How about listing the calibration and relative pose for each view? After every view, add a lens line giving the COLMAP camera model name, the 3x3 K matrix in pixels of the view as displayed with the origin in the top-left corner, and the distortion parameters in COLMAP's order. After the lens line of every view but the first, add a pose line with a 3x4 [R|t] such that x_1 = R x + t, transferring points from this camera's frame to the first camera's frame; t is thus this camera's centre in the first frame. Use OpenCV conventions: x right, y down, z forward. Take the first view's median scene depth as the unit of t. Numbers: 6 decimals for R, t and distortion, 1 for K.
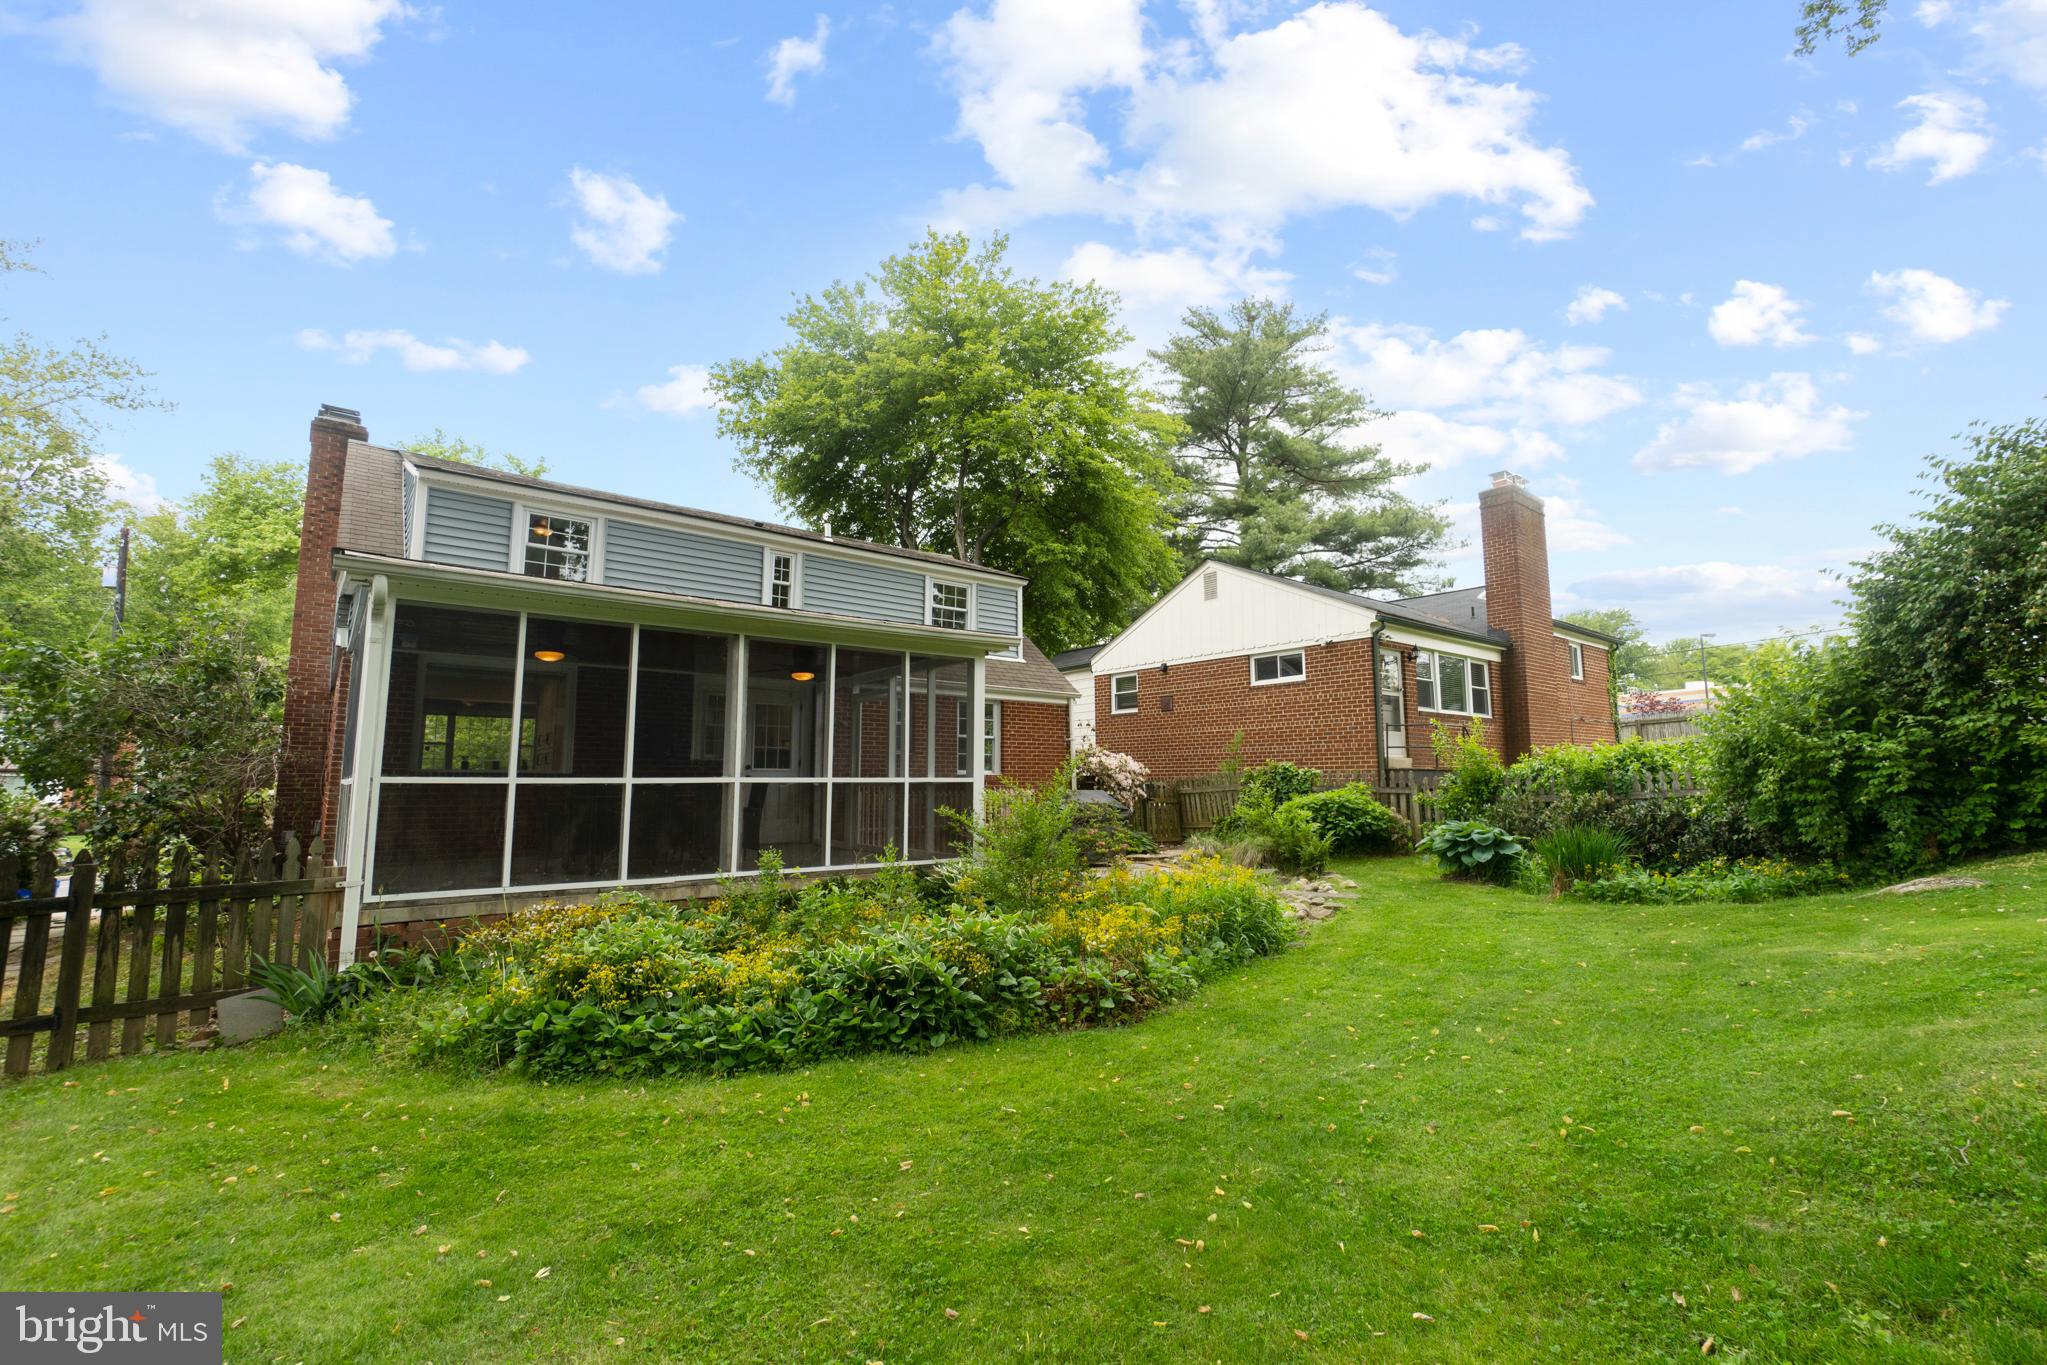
lens RADIAL K [[883.4, 0, 1023.5], [0, 883.4, 674.5], [0, 0, 1]] dist [-0.006324, 0.000258]
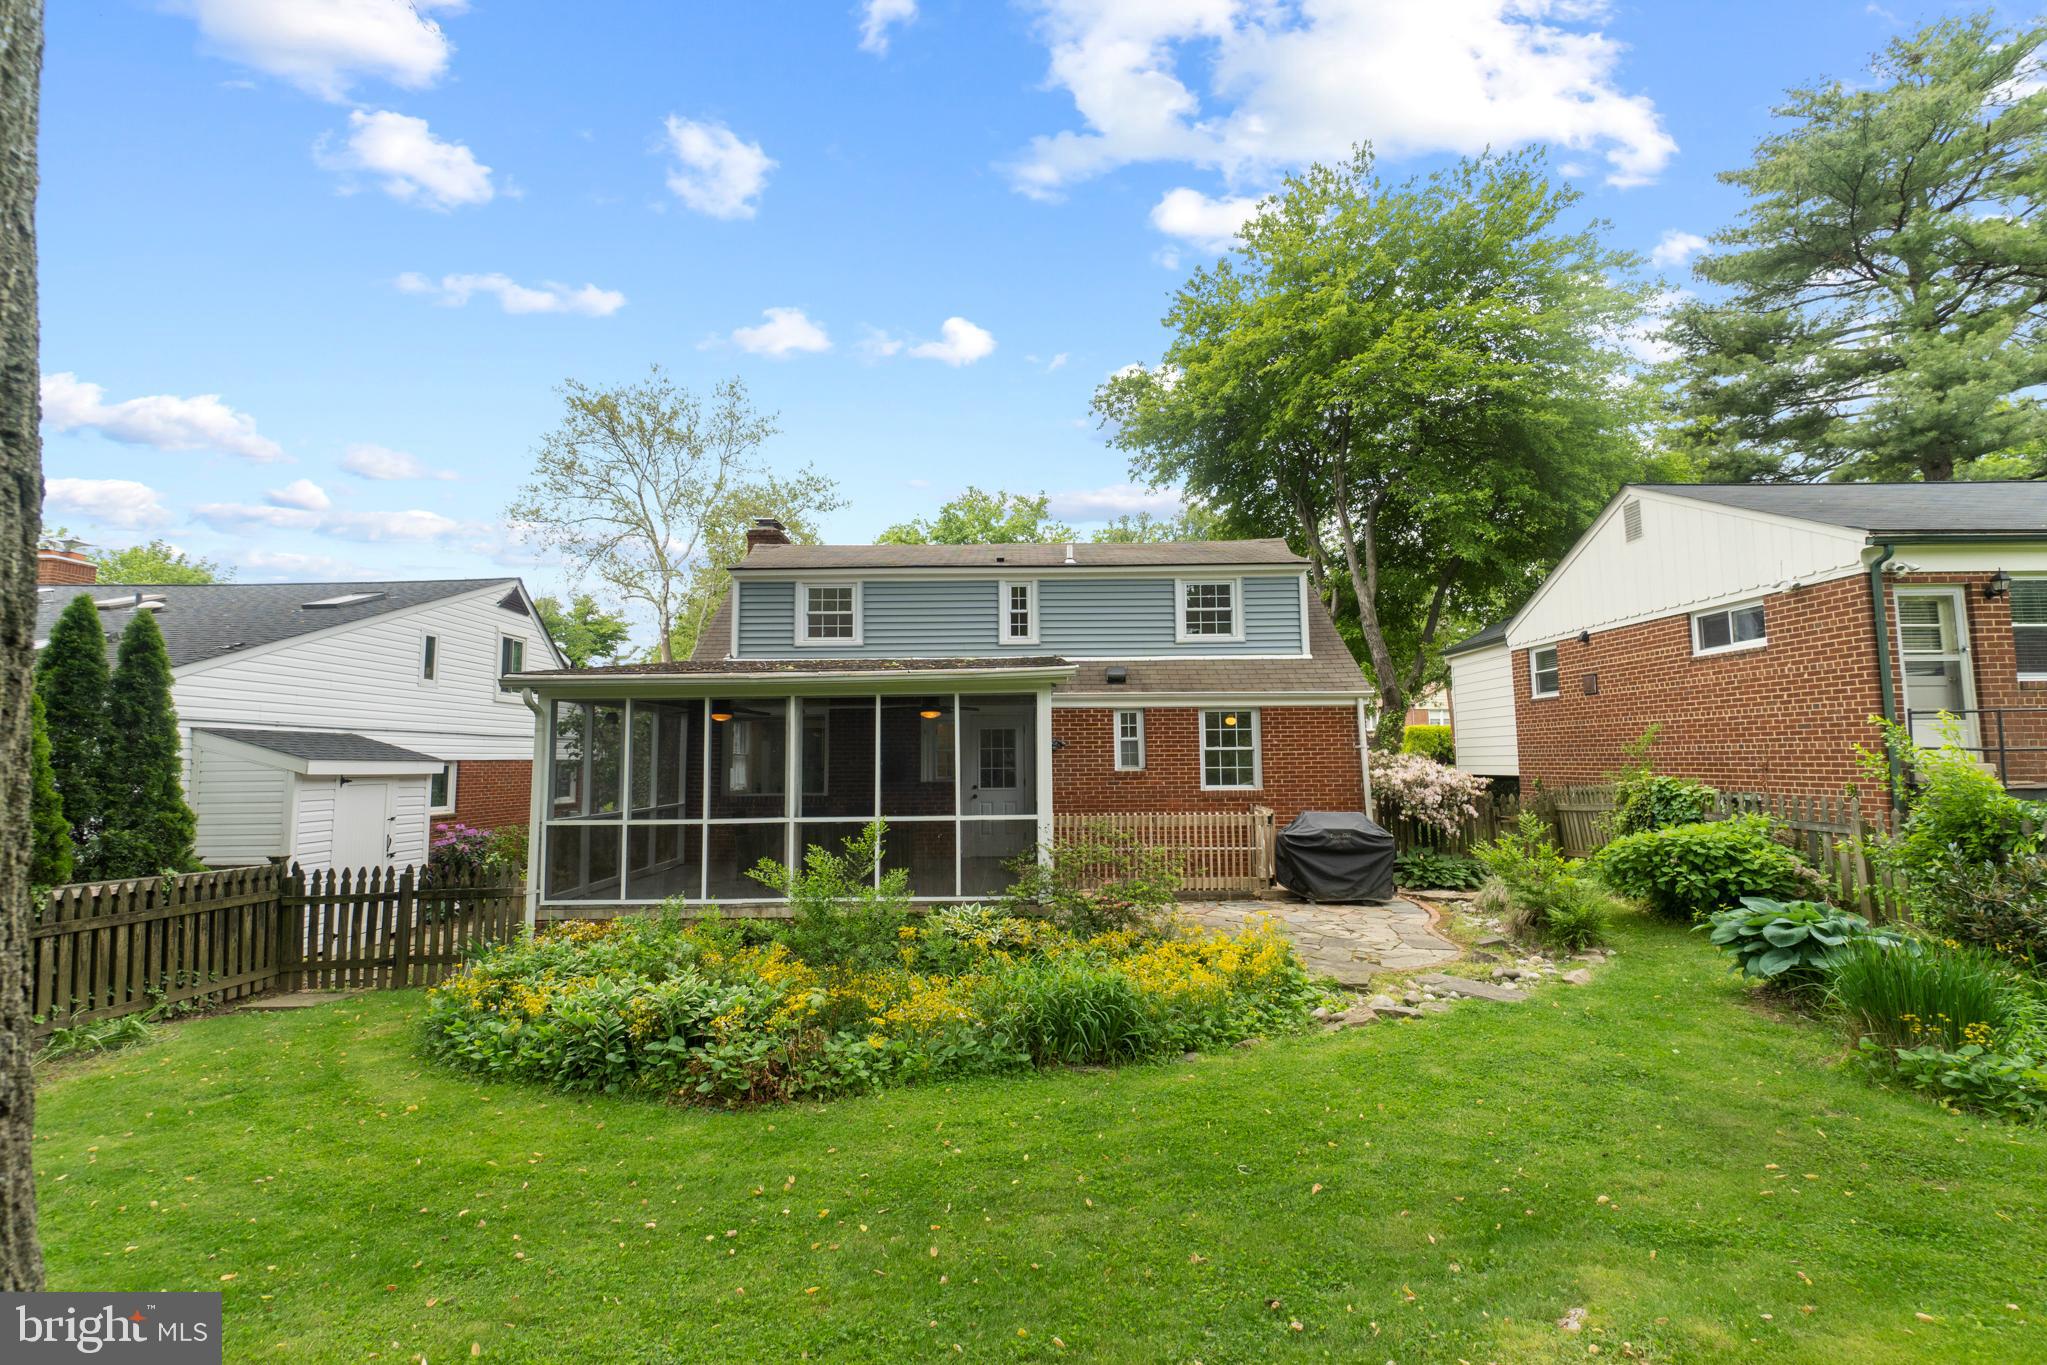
lens RADIAL K [[883.4, 0, 1023.5], [0, 883.4, 674.5], [0, 0, 1]] dist [-0.006324, 0.000258]
pose [[0.773328, -0.065828, -0.630579, 0.310017], [0.087311, 0.996176, 0.003083, -0.023629], [0.627965, -0.057441, 0.776119, 0.132904]]
